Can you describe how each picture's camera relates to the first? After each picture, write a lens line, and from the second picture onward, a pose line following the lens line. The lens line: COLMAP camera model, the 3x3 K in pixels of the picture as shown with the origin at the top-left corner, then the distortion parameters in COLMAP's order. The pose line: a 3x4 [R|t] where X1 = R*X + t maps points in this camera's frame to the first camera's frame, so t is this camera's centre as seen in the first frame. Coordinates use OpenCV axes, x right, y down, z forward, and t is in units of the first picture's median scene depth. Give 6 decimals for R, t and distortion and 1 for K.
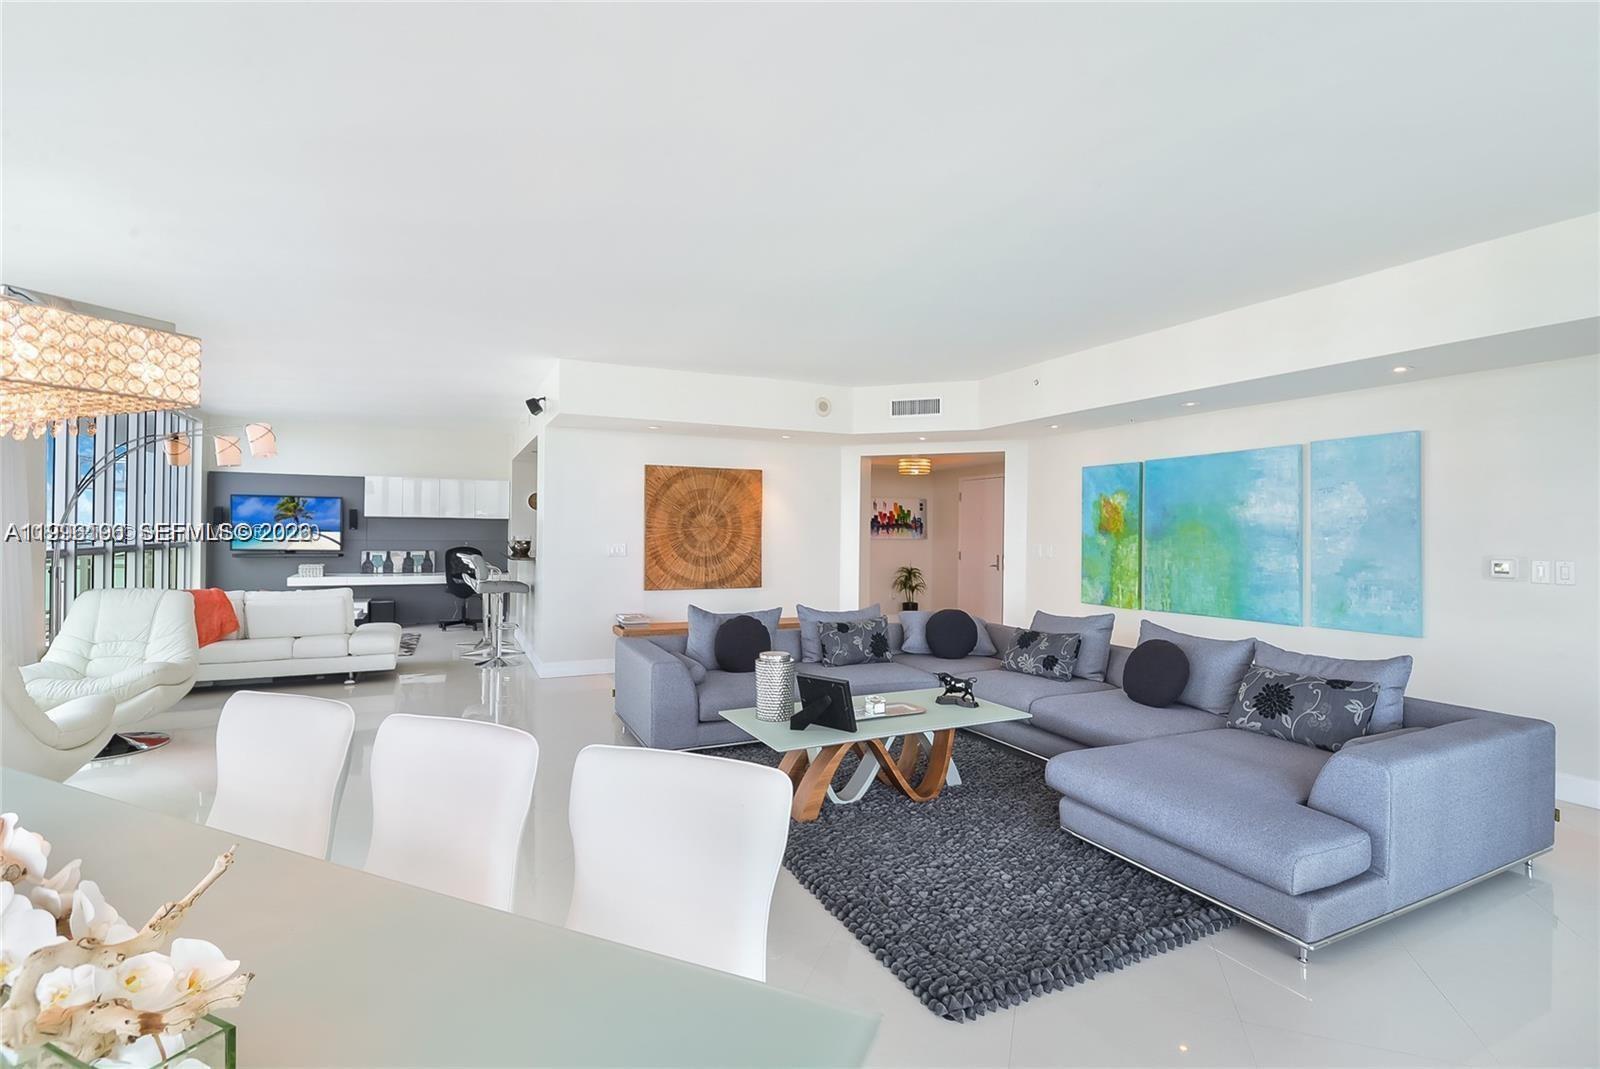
lens RADIAL K [[729.4, 0, 786.0], [0, 729.4, 521.6], [0, 0, 1]] dist [-0.026310, 0.001321]
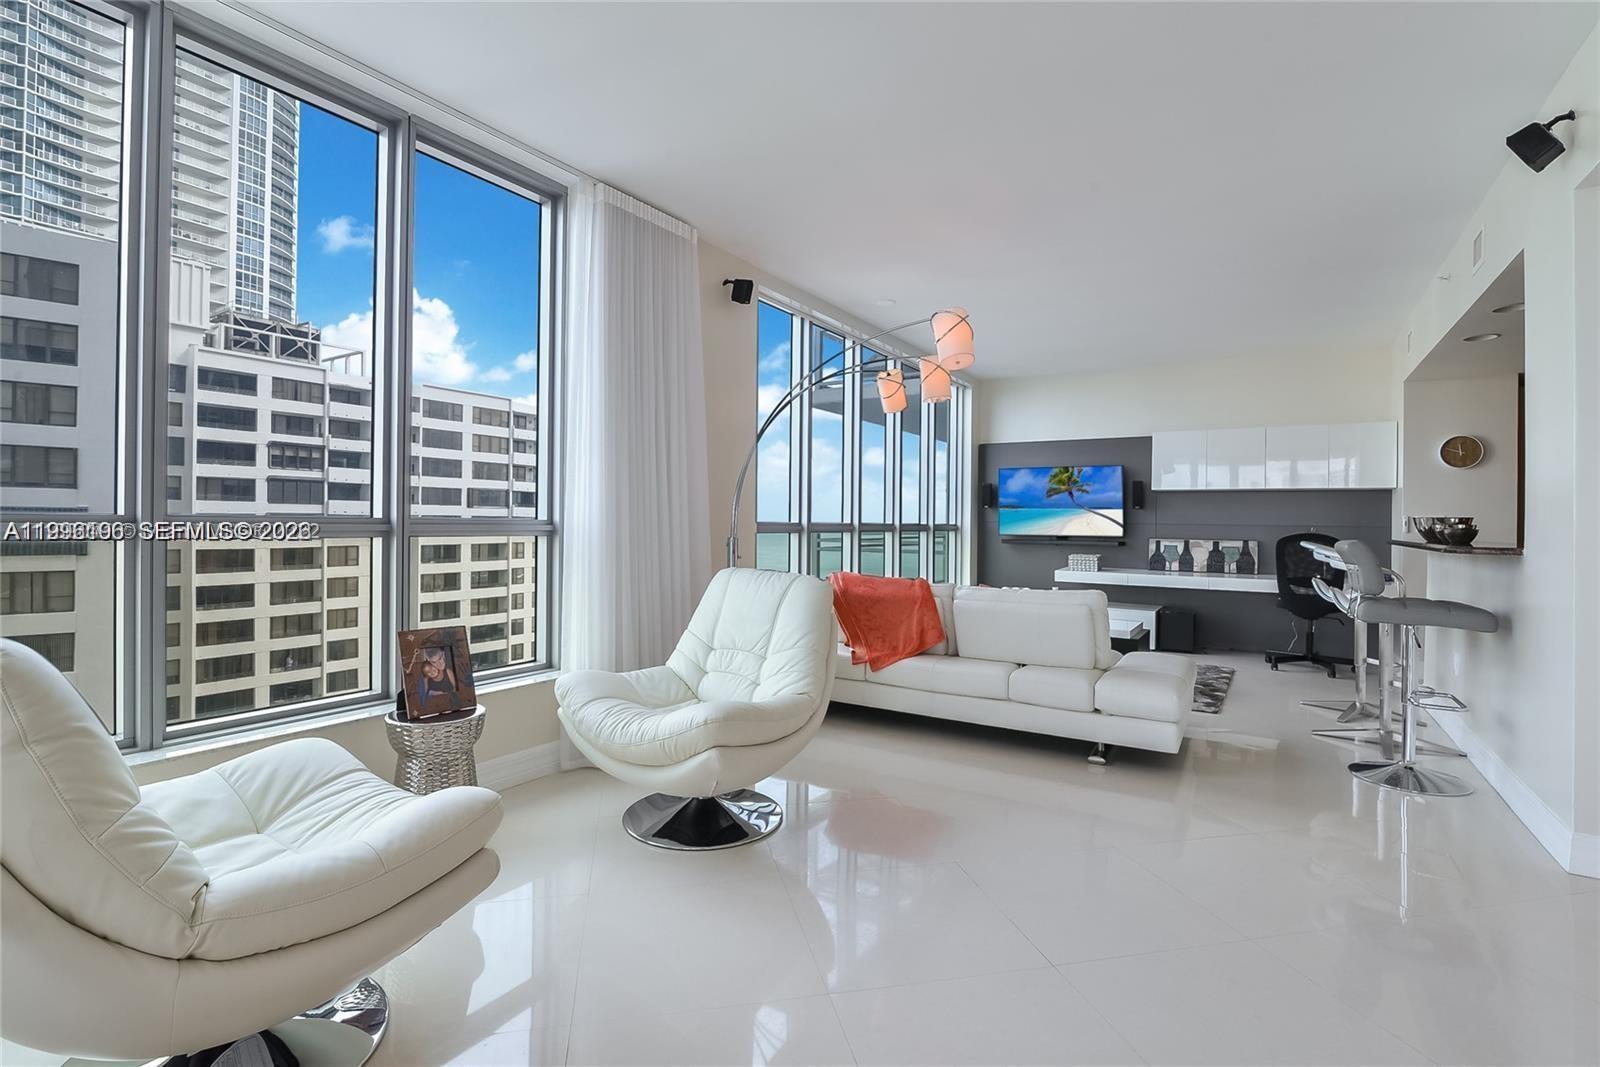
lens RADIAL K [[729.4, 0, 794.1], [0, 729.4, 526.4], [0, 0, 1]] dist [-0.026310, 0.001321]
pose [[0.524138, 0.000276, -0.851633, -0.207674], [0.003600, 0.999990, 0.002539, 0.032802], [0.851626, -0.004396, 0.524132, 0.419972]]
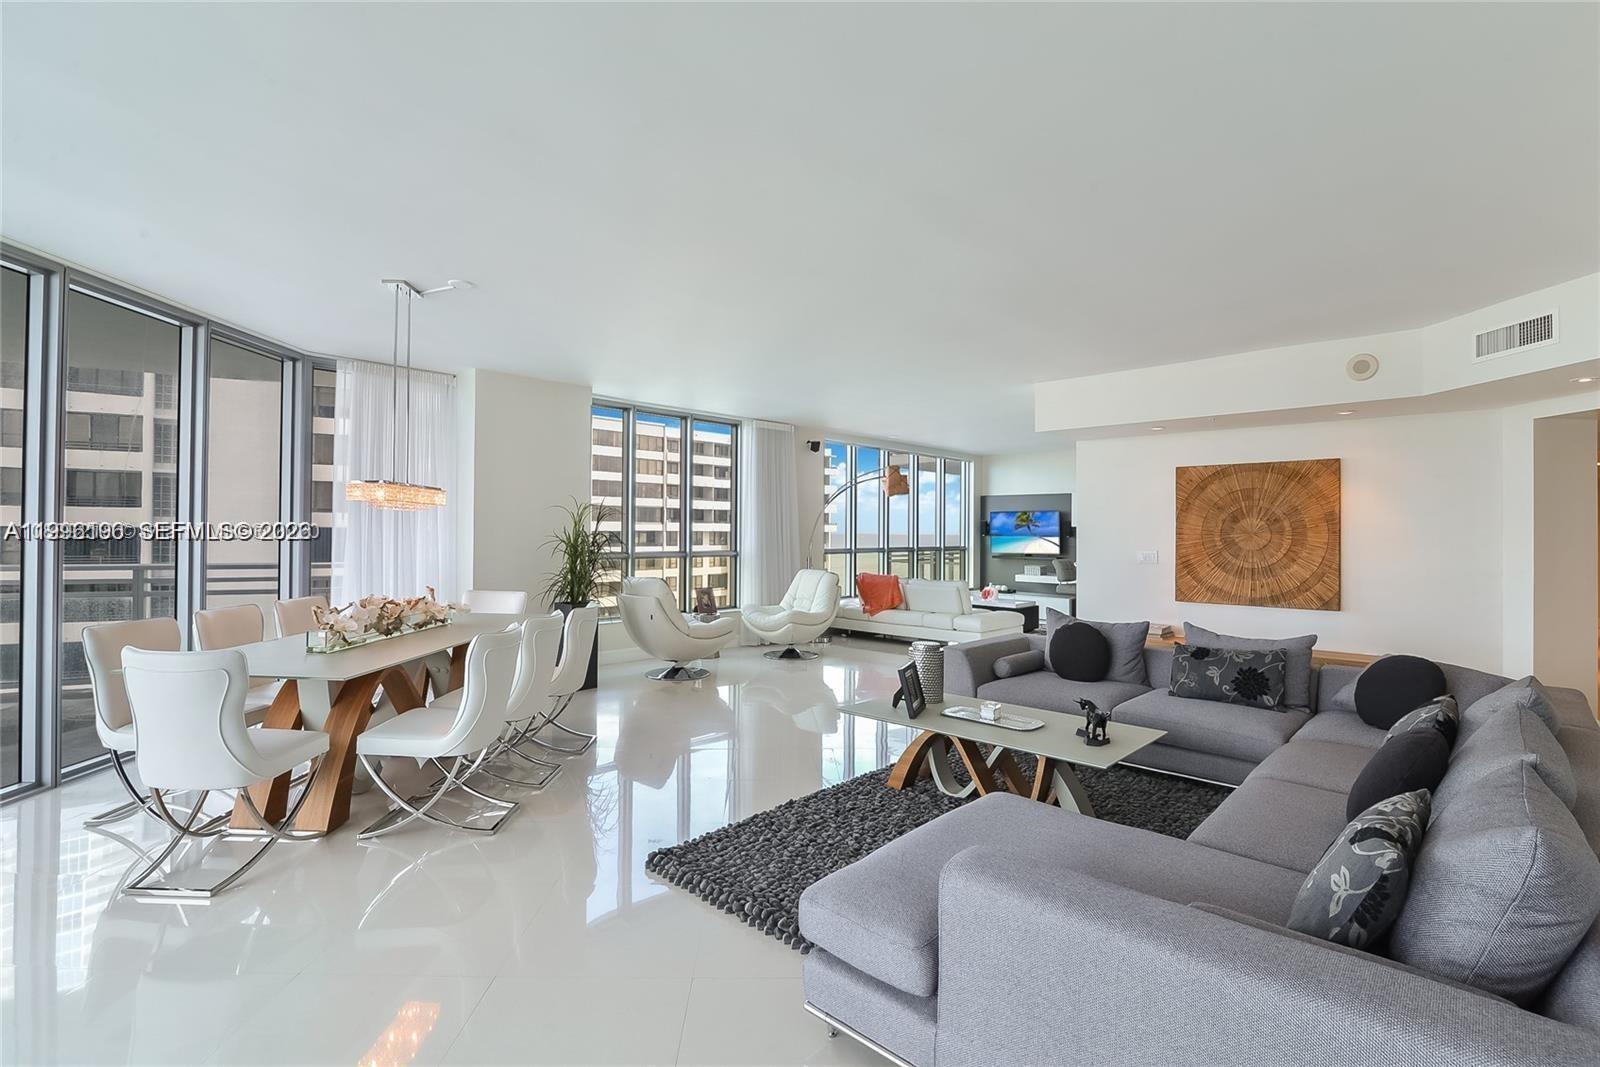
lens RADIAL K [[729.4, 0, 816.8], [0, 729.4, 530.5], [0, 0, 1]] dist [-0.026310, 0.001321]
pose [[0.384565, -0.009155, -0.923052, 0.456803], [0.007155, 0.999950, -0.006937, 0.006562], [0.923070, -0.003936, 0.384612, 0.198601]]
